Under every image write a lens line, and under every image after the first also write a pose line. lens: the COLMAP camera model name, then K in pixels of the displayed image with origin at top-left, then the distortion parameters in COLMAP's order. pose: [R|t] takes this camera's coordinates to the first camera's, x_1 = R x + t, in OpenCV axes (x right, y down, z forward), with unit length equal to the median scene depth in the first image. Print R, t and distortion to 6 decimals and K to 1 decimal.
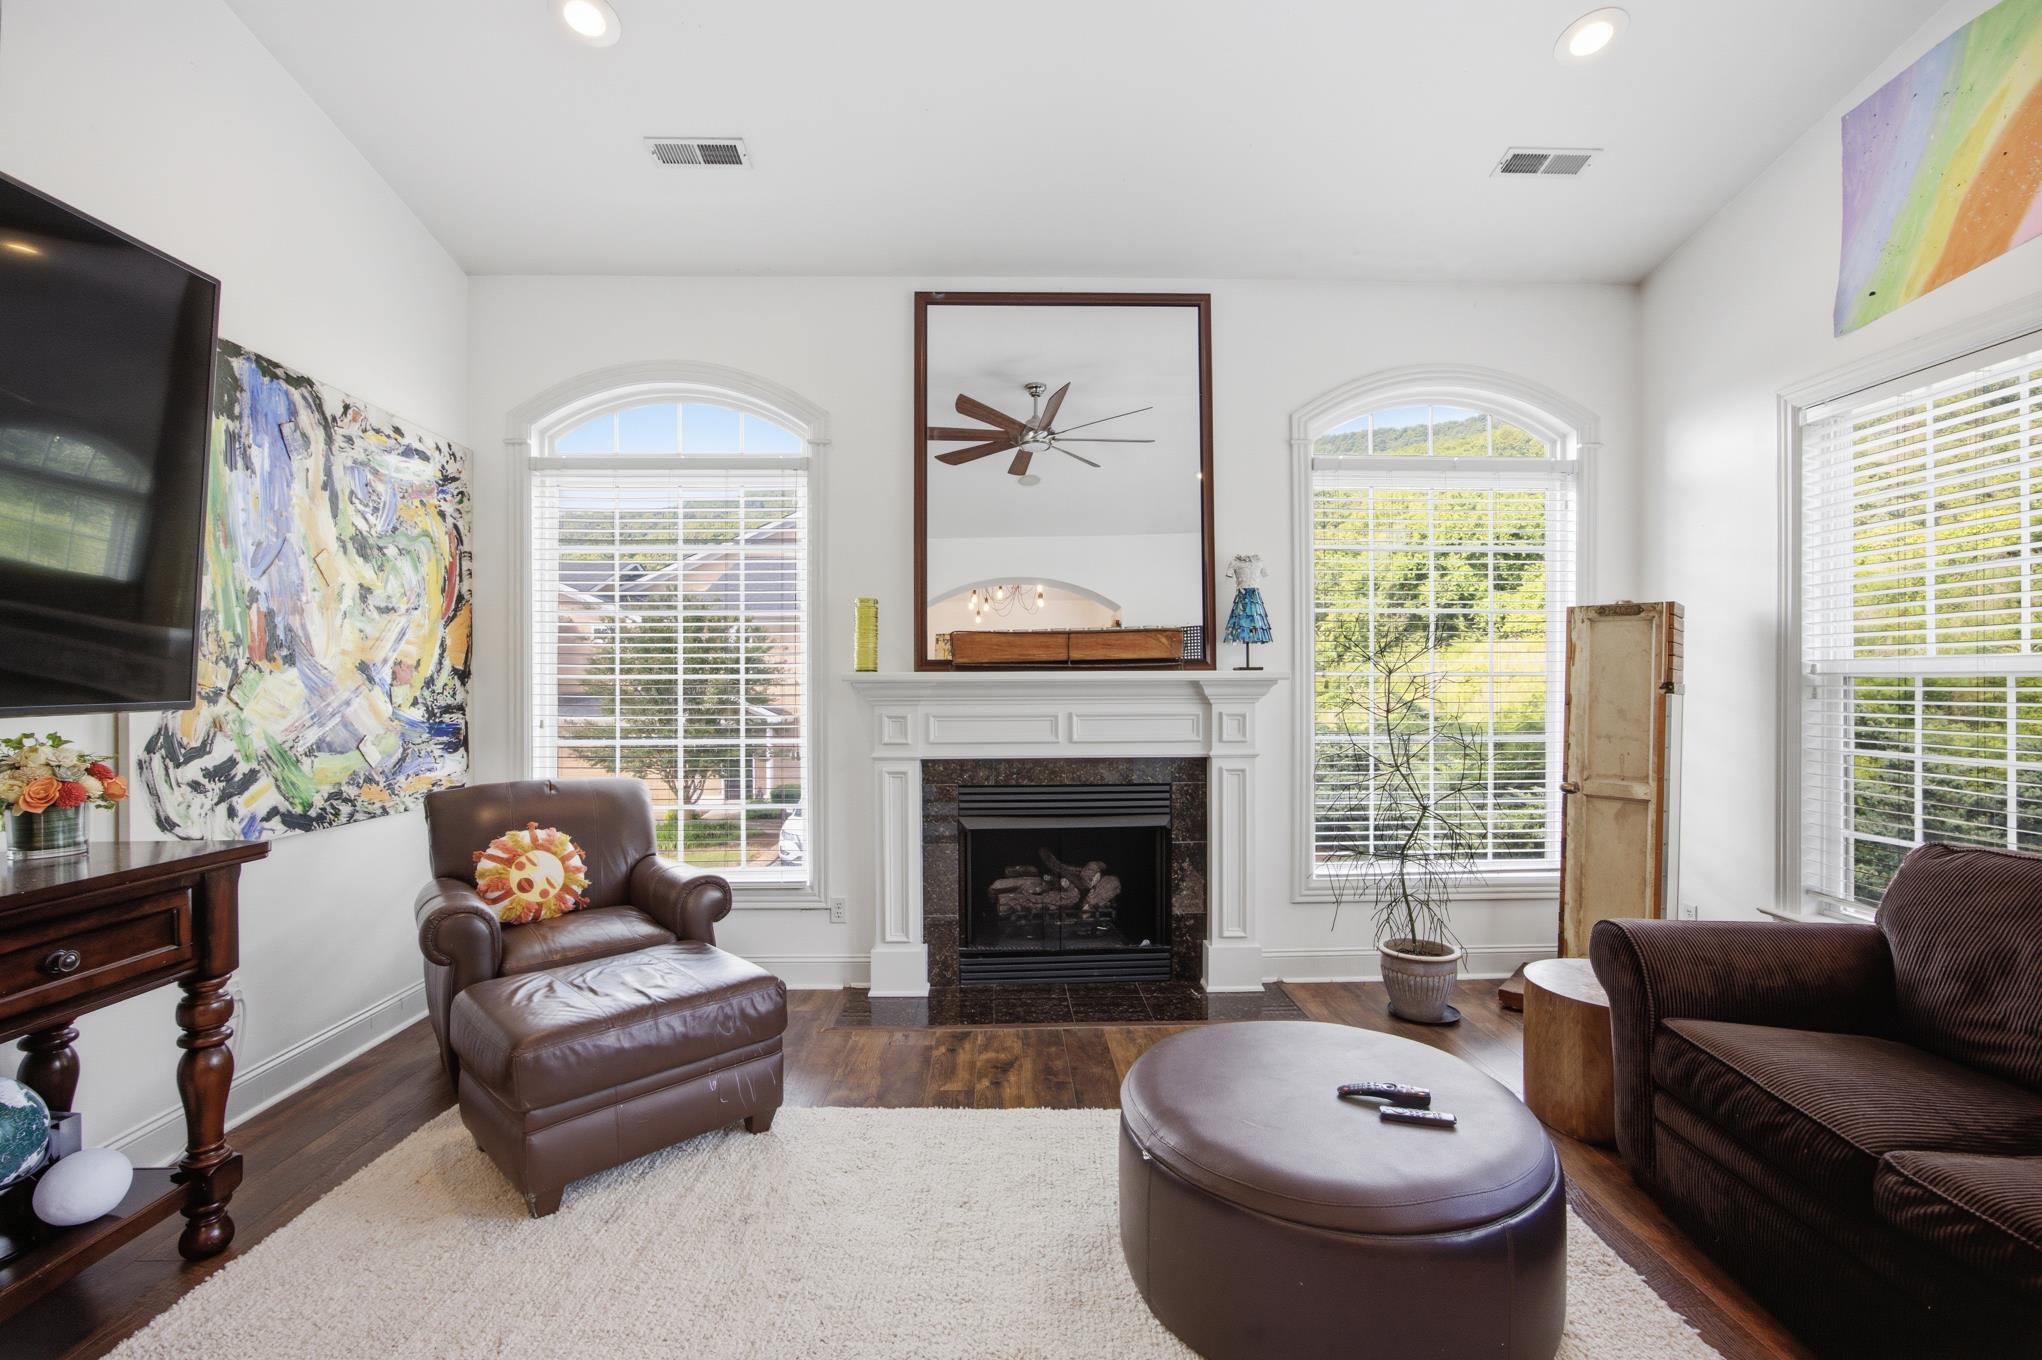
lens RADIAL K [[888.7, 0, 1027.3], [0, 888.7, 687.7], [0, 0, 1]] dist [-0.050039, 0.022256]
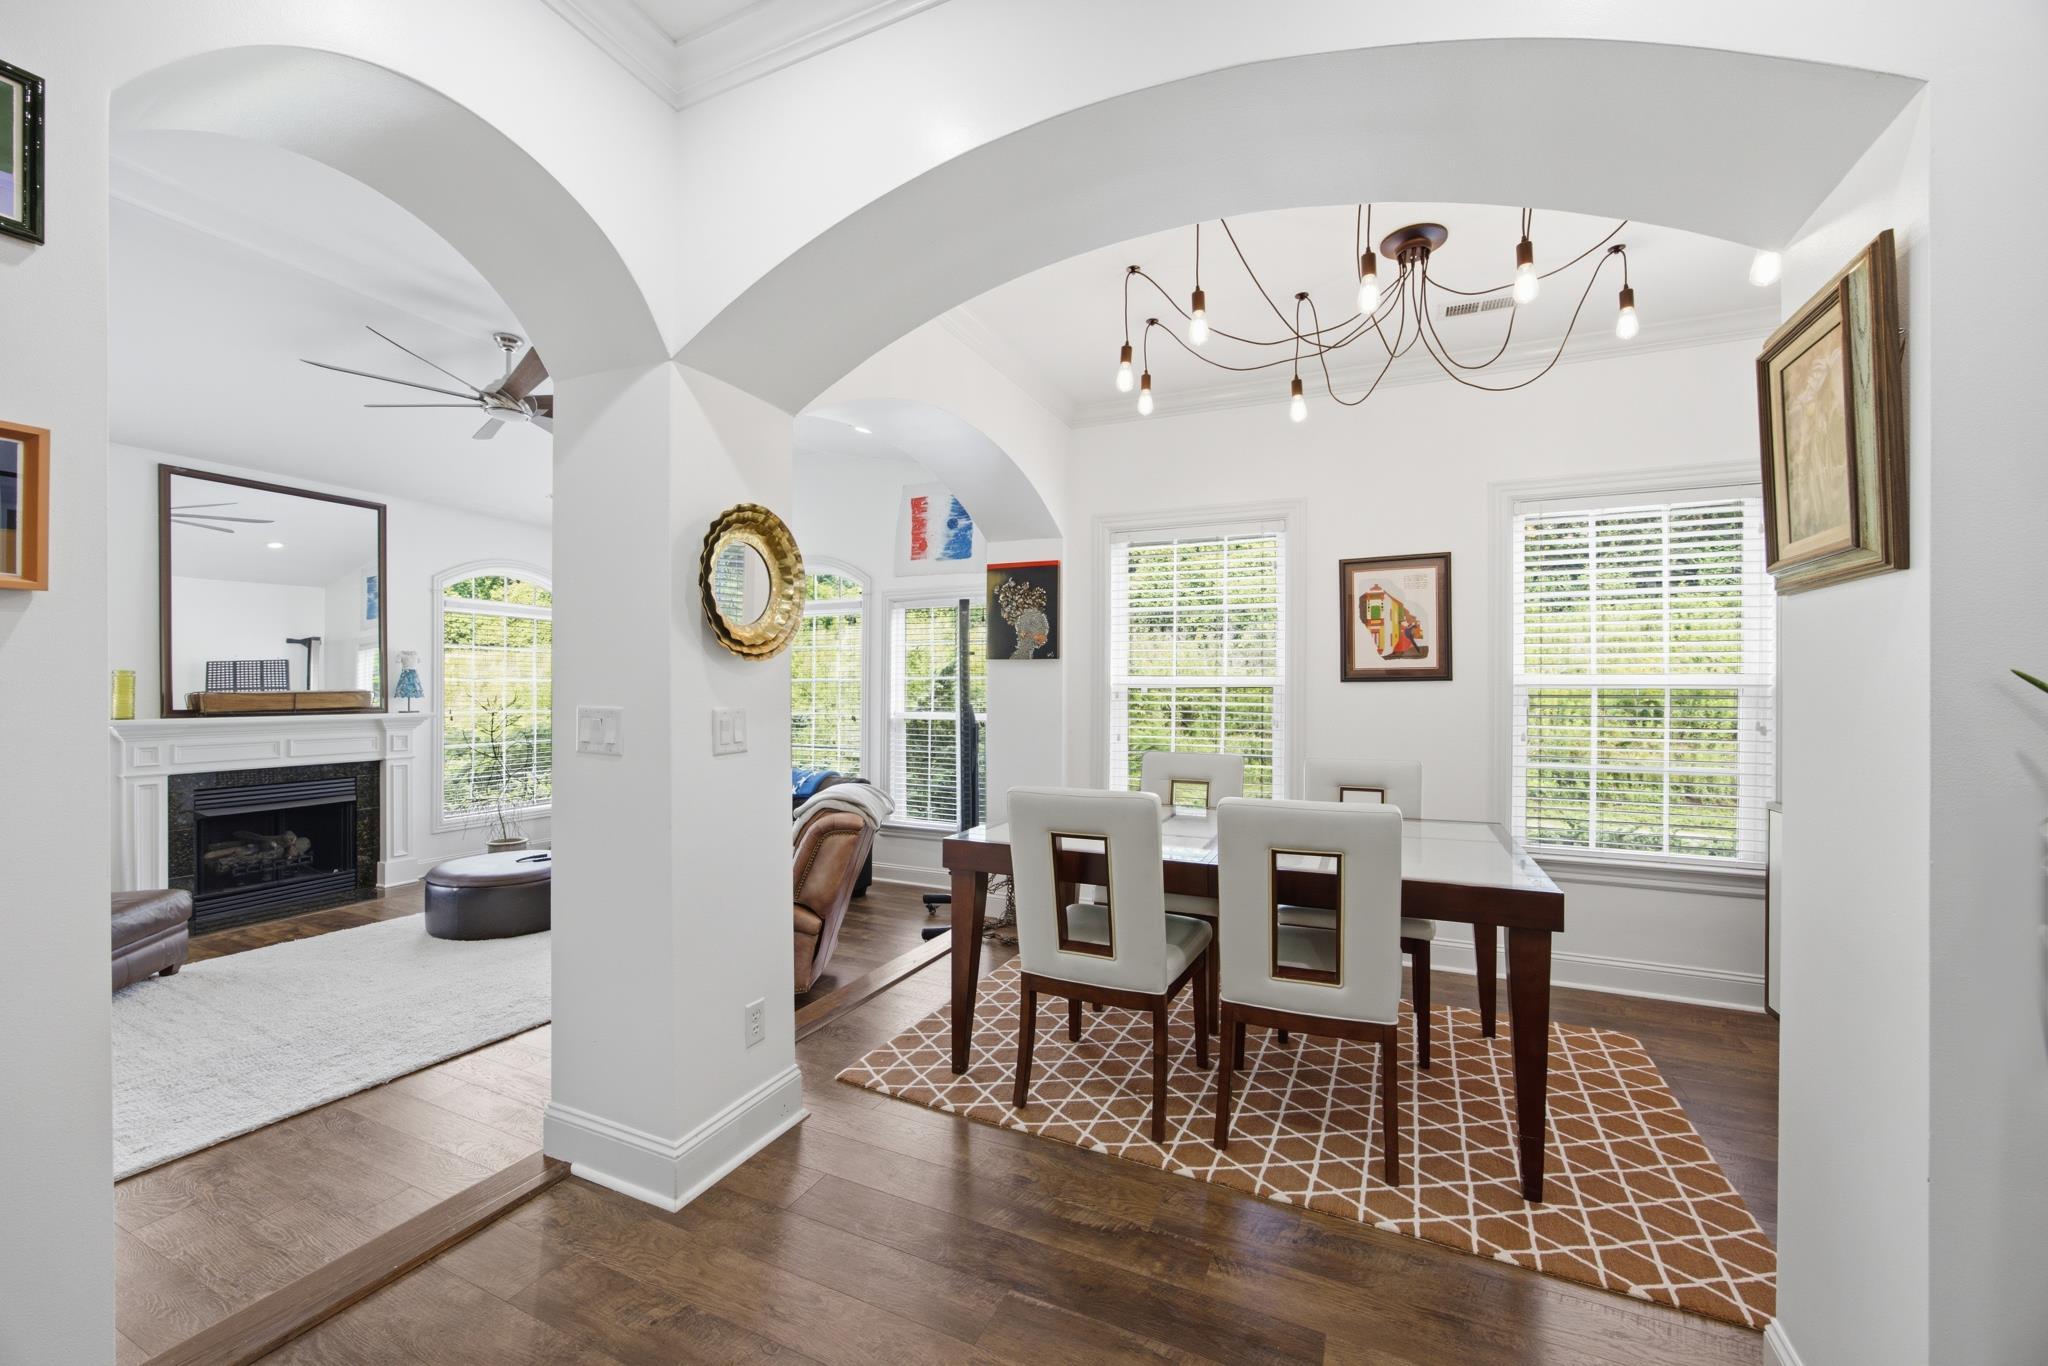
lens RADIAL K [[802.9, 0, 1021.4], [0, 802.9, 689.0], [0, 0, 1]] dist [-0.033184, 0.014762]
pose [[0.451282, 0.006528, 0.892358, -0.672392], [-0.002774, 0.999979, -0.005912, -0.064046], [-0.892377, 0.000193, 0.451290, -0.930025]]
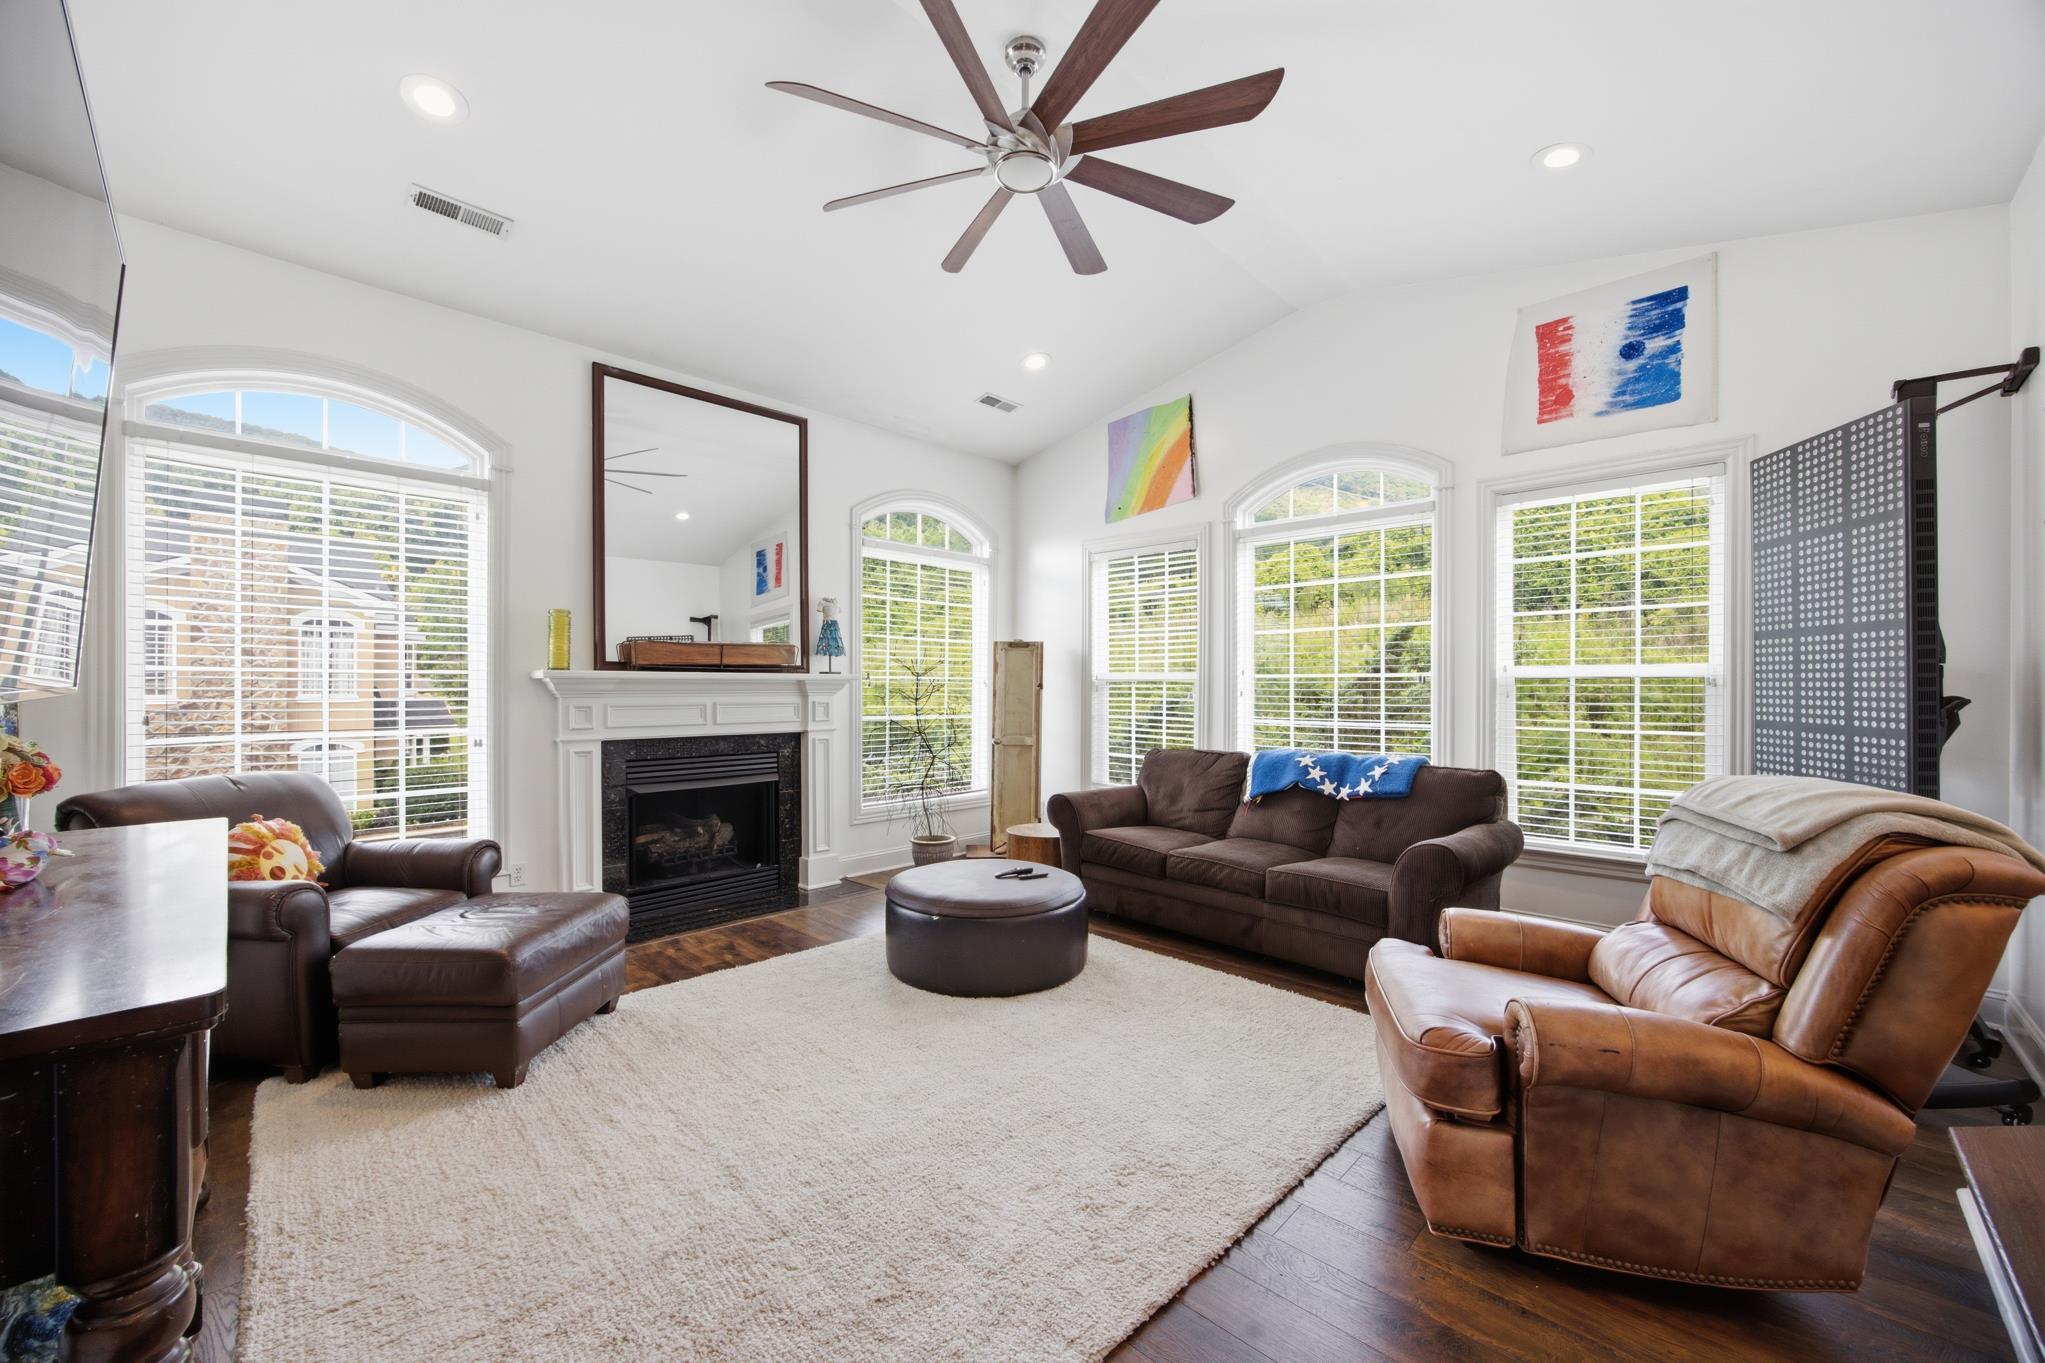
lens RADIAL K [[785.8, 0, 1023.6], [0, 785.8, 689.9], [0, 0, 1]] dist [-0.030306, 0.000360]
pose [[0.713936, 0.002420, 0.700207, -0.465078], [-0.000981, 0.999997, -0.002455, 0.011078], [-0.700211, 0.001066, 0.713936, -0.197577]]
